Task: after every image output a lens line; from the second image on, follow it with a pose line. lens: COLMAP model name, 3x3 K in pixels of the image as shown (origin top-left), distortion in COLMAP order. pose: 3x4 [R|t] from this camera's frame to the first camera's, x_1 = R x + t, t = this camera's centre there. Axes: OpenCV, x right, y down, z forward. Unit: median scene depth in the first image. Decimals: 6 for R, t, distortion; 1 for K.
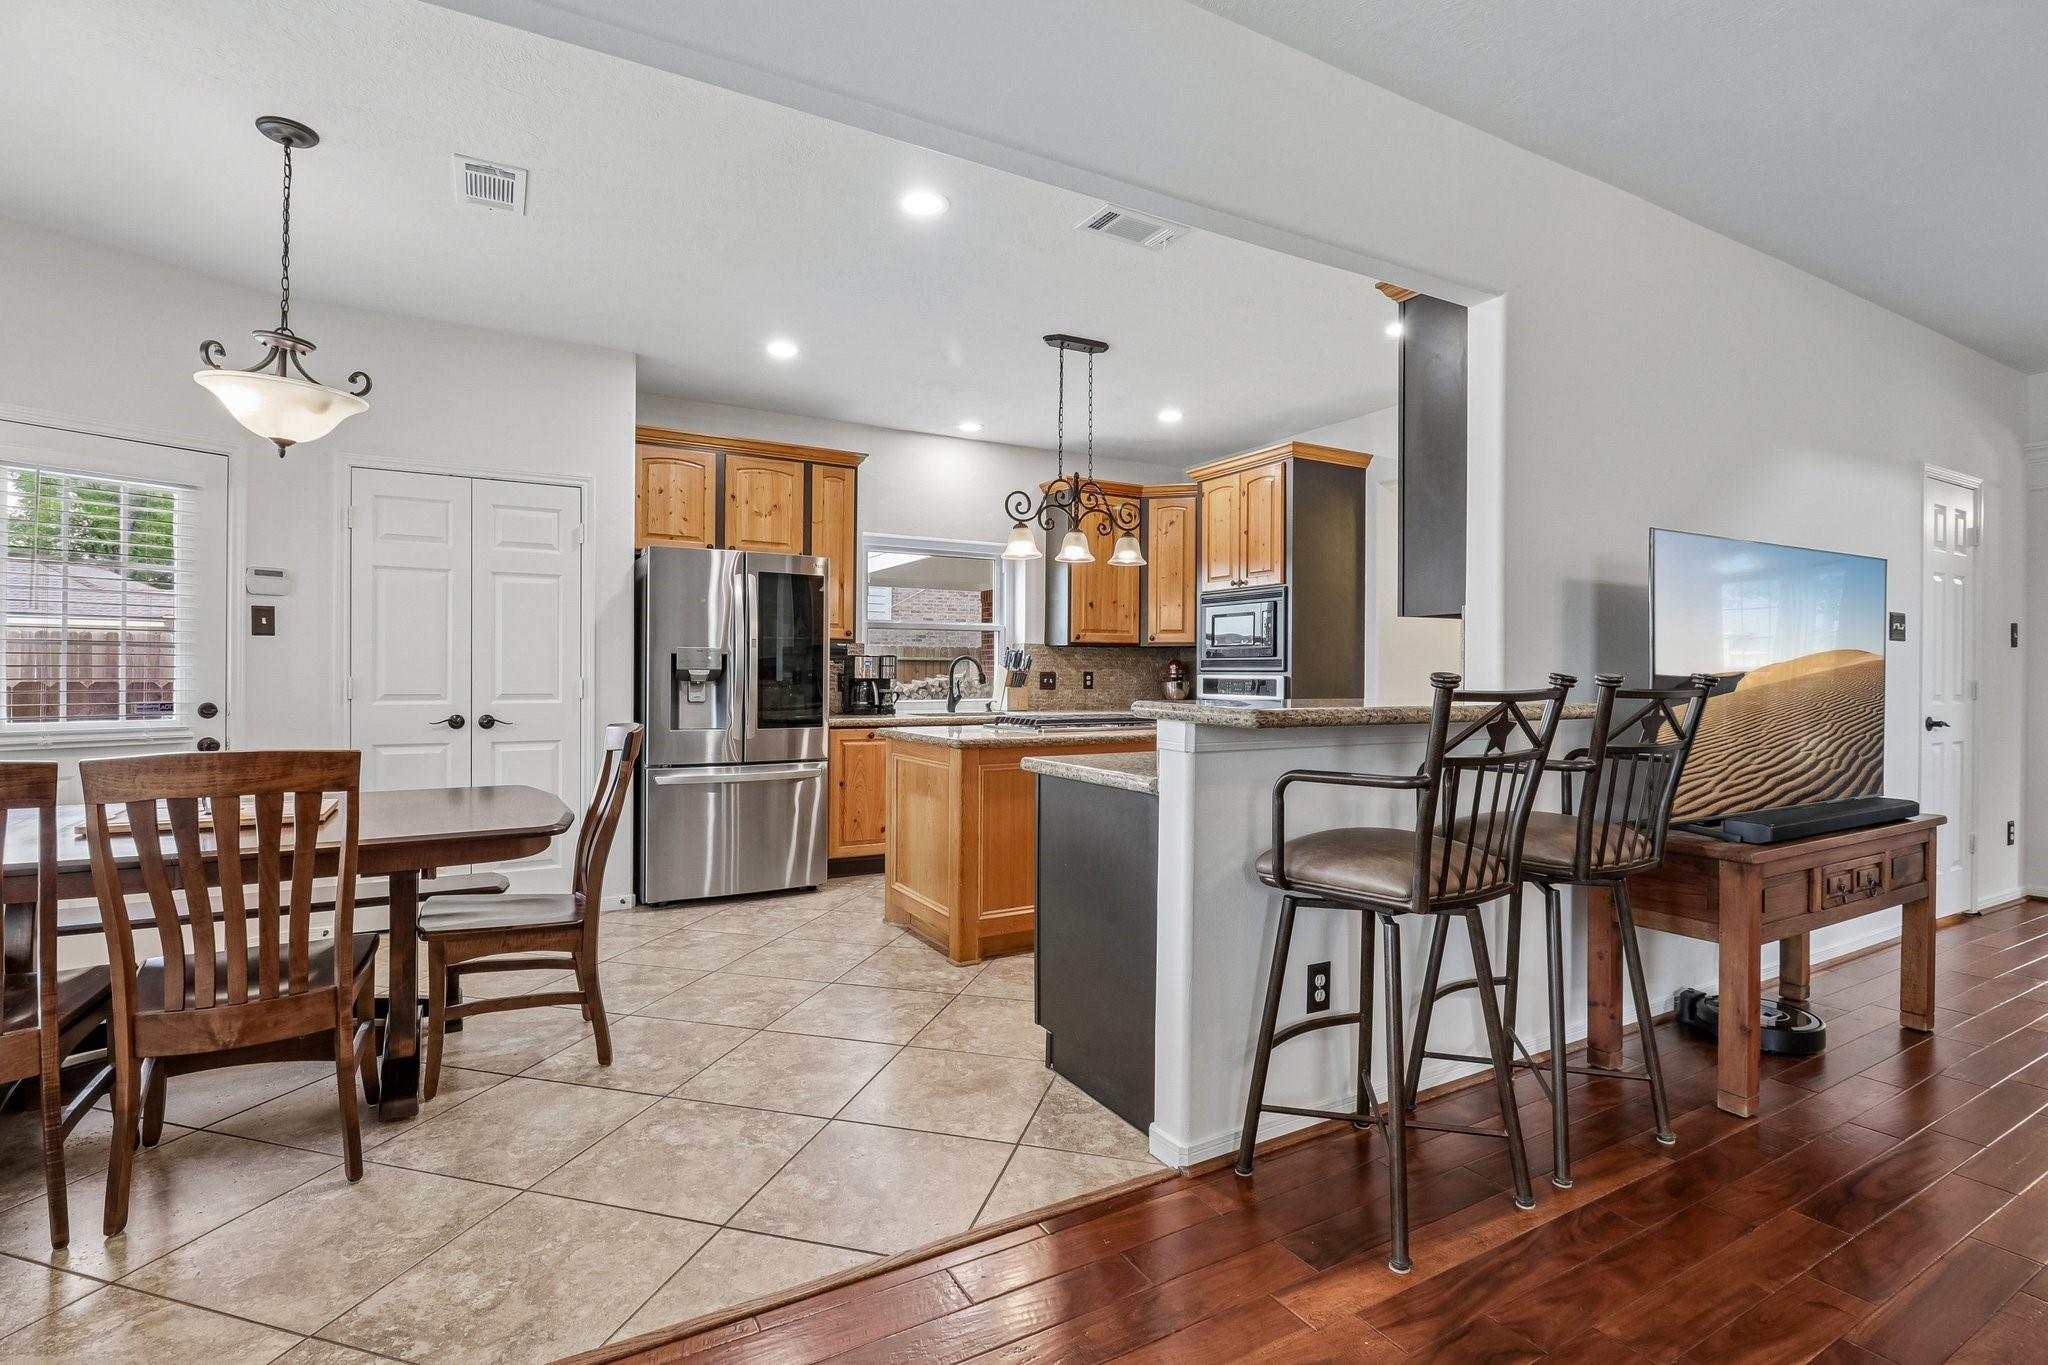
lens RADIAL K [[955.3, 0, 1023.7], [0, 955.3, 682.3], [0, 0, 1]] dist [0.003182, -0.011829]
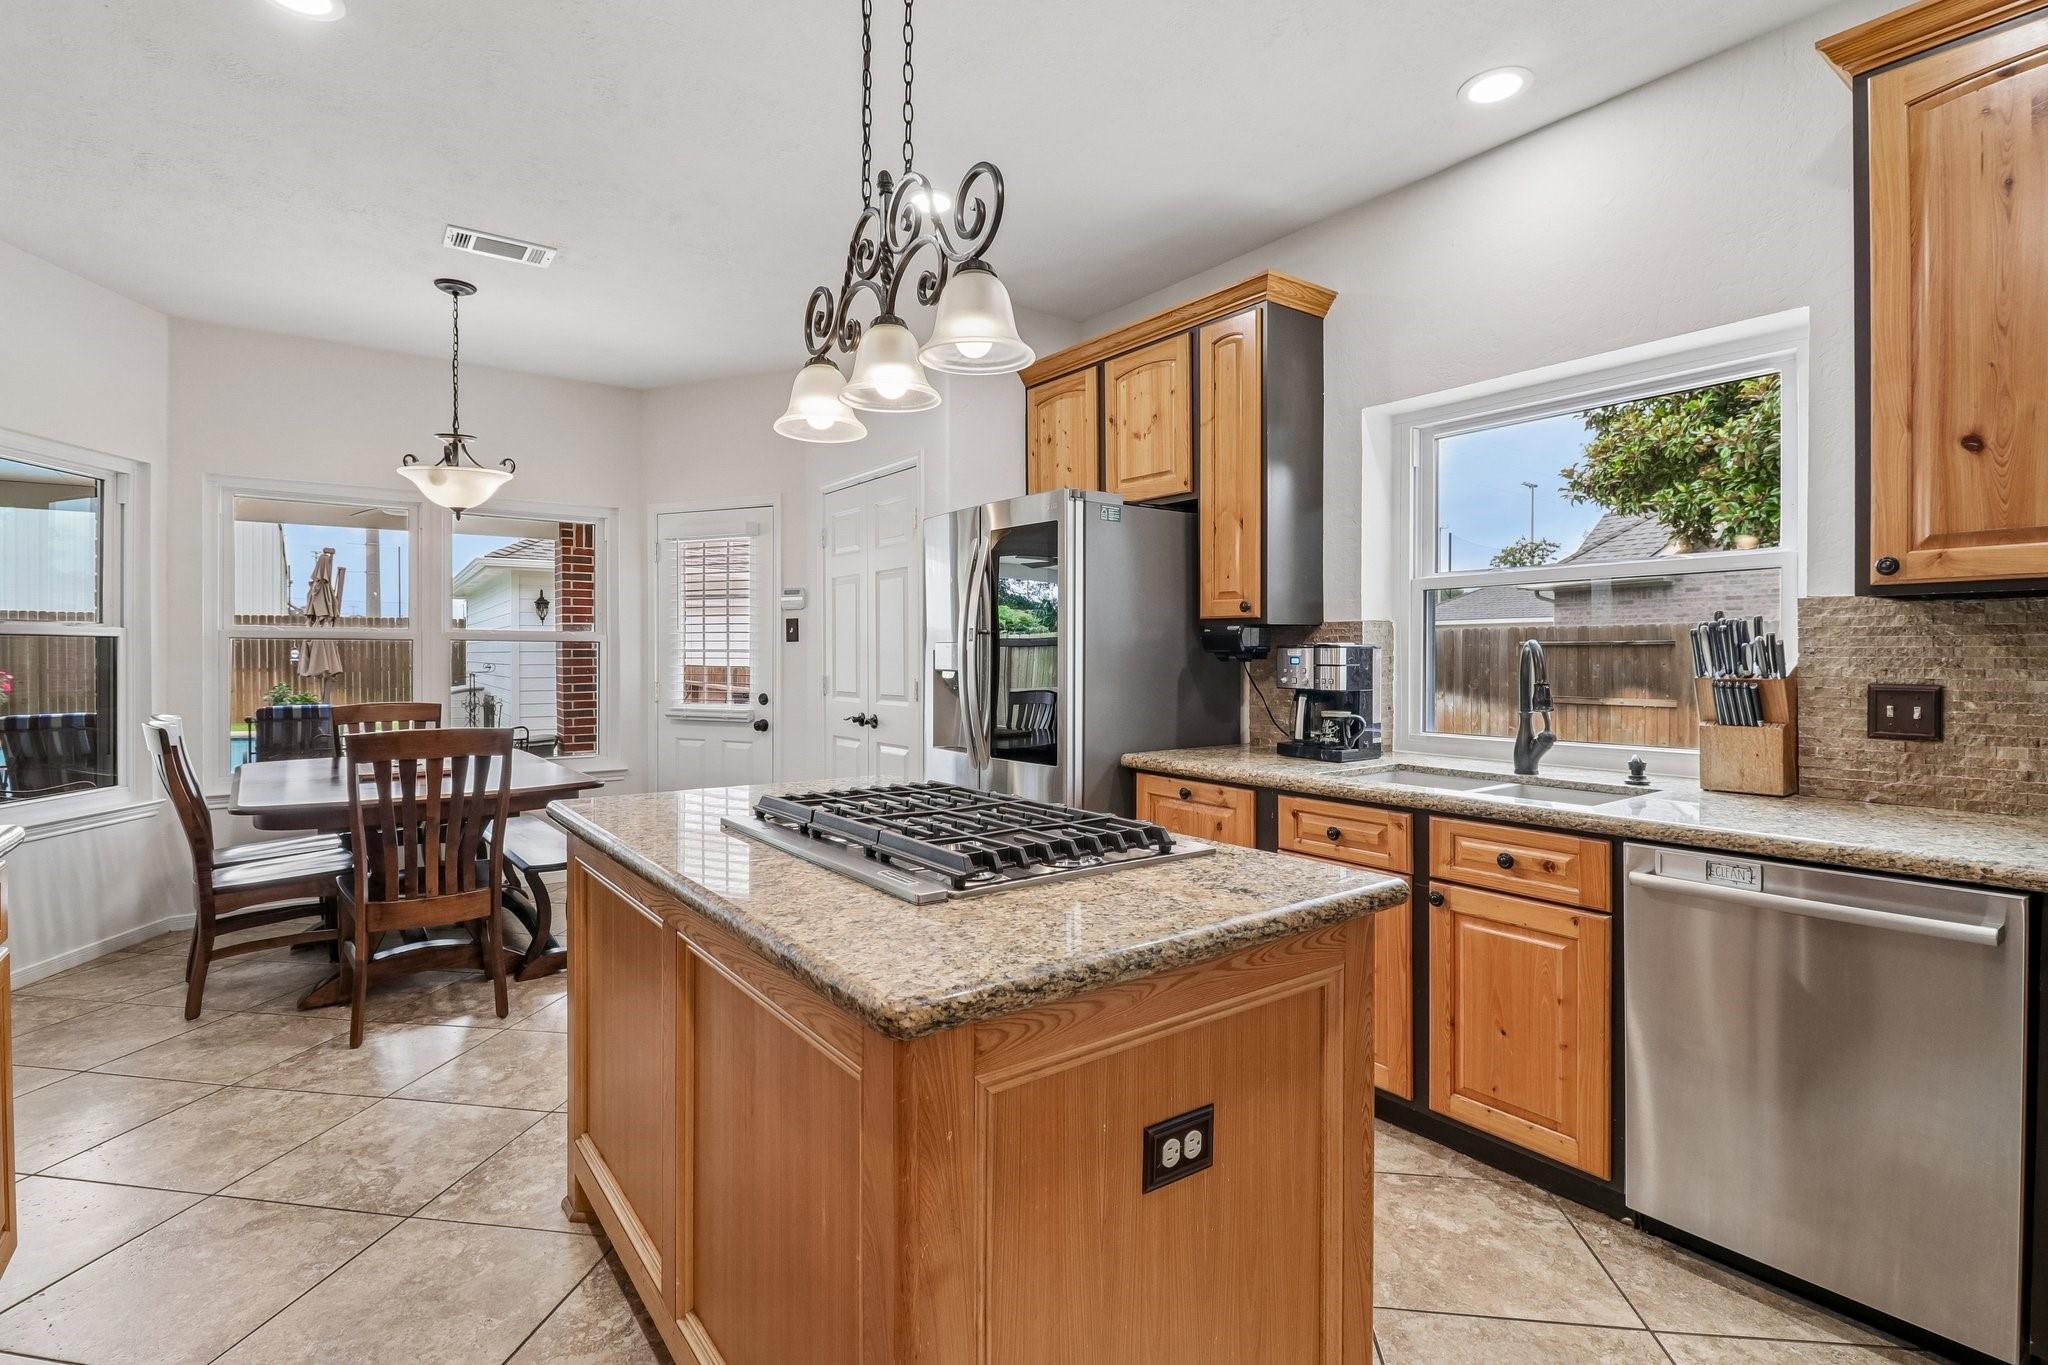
lens RADIAL K [[965.6, 0, 1023.6], [0, 965.6, 657.2], [0, 0, 1]] dist [0.004801, -0.011565]
pose [[0.117364, -0.001710, -0.993087, 0.366787], [-0.008507, 0.999960, -0.002727, -0.019537], [0.993053, 0.008768, 0.117345, 0.821246]]
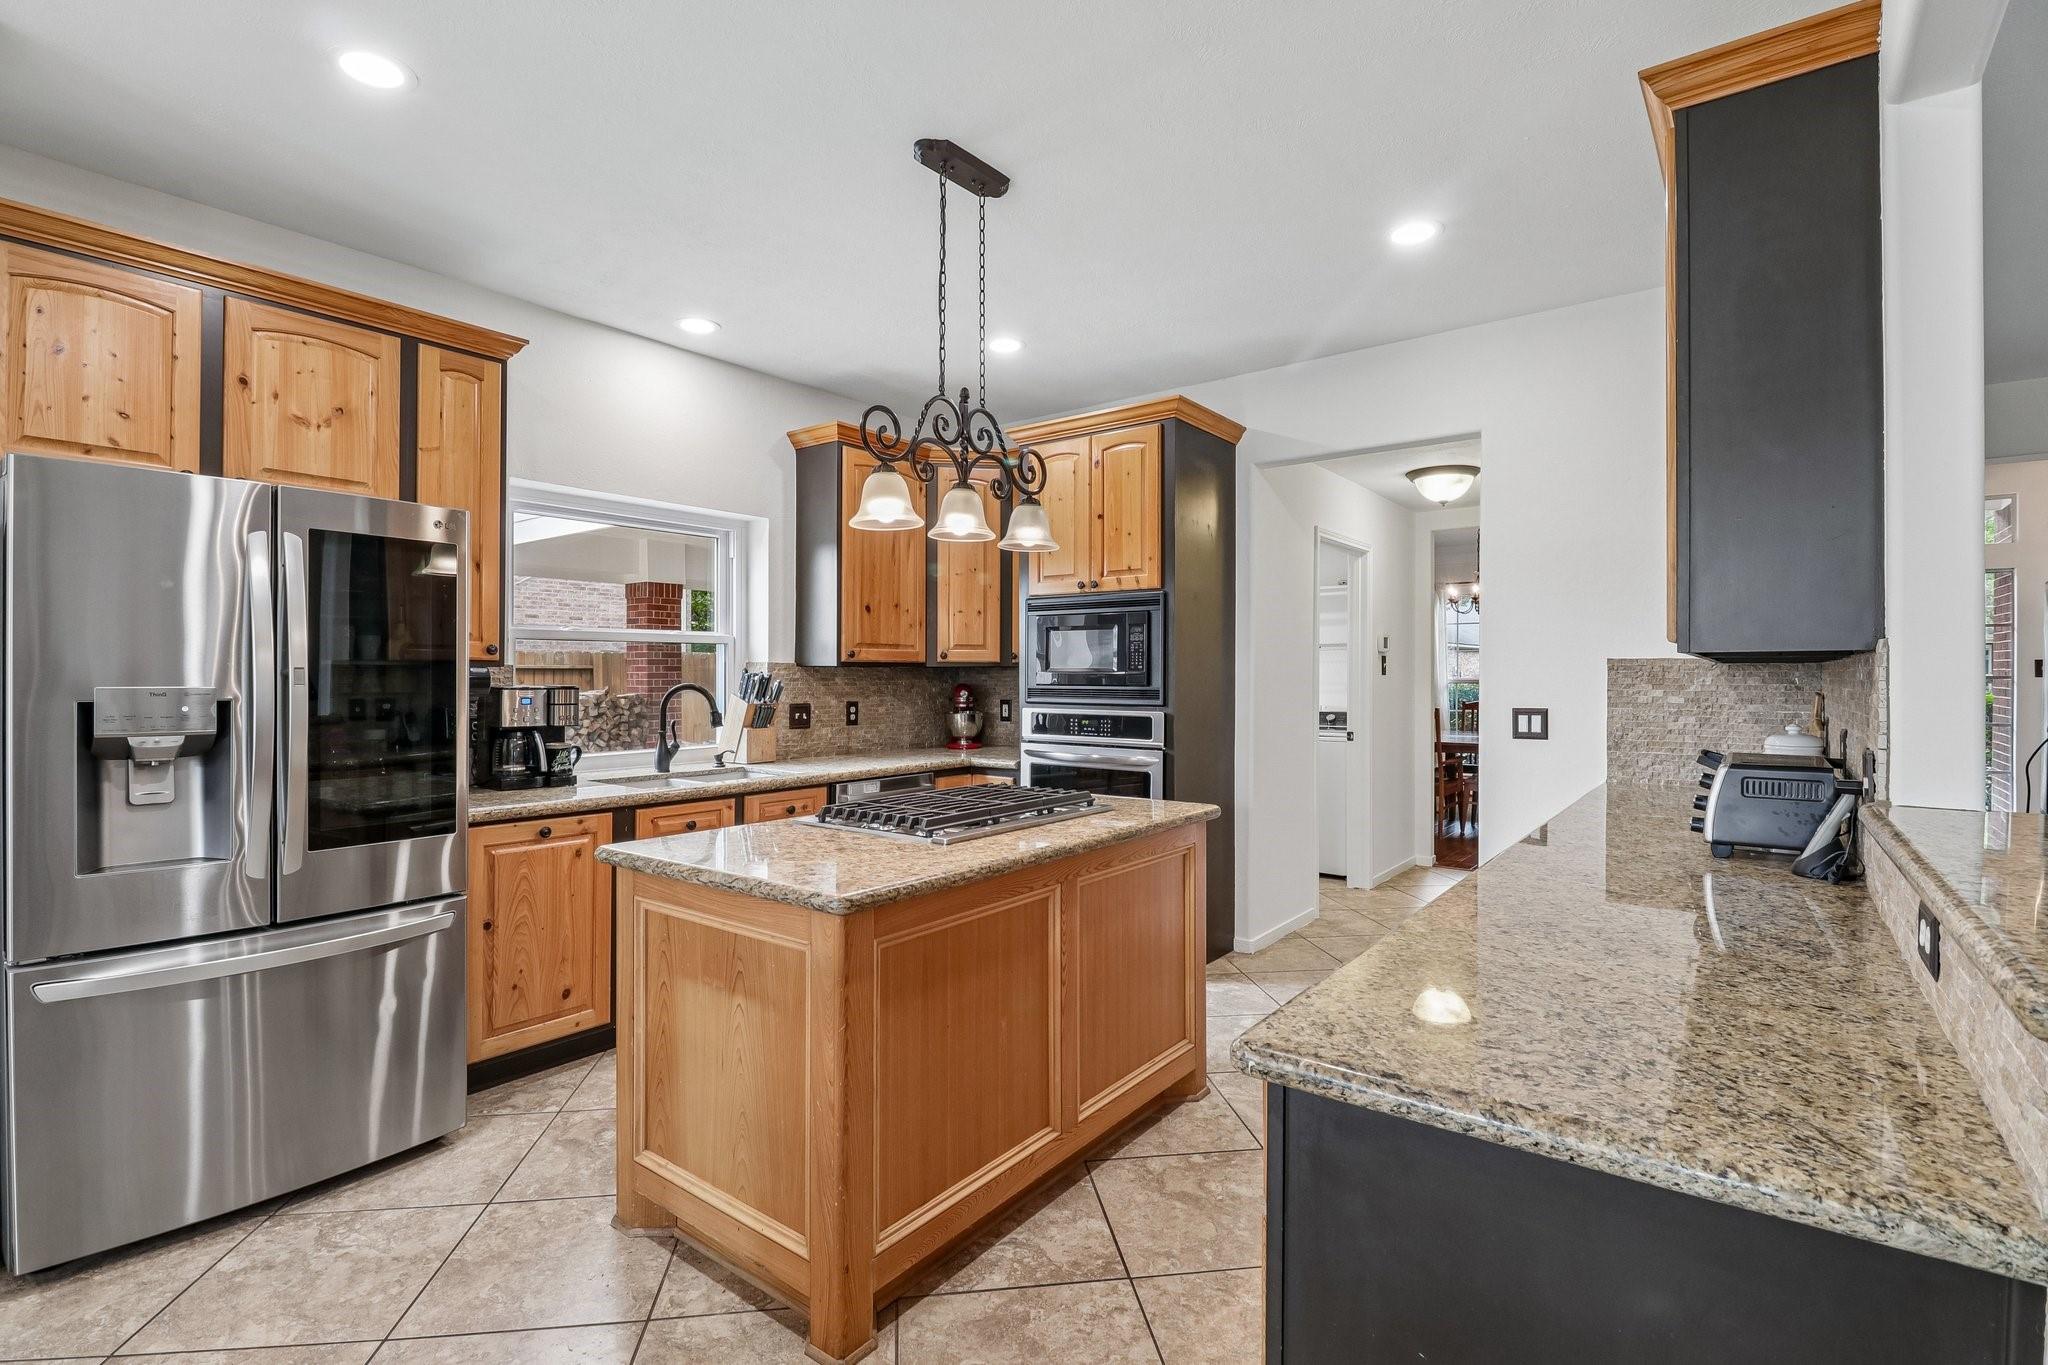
lens RADIAL K [[955.3, 0, 1023.7], [0, 955.3, 682.3], [0, 0, 1]] dist [0.003182, -0.011829]
pose [[0.922048, -0.005871, 0.387031, -0.113508], [0.006178, 0.999981, 0.000451, -0.030908], [-0.387027, 0.001975, 0.922066, 0.359102]]
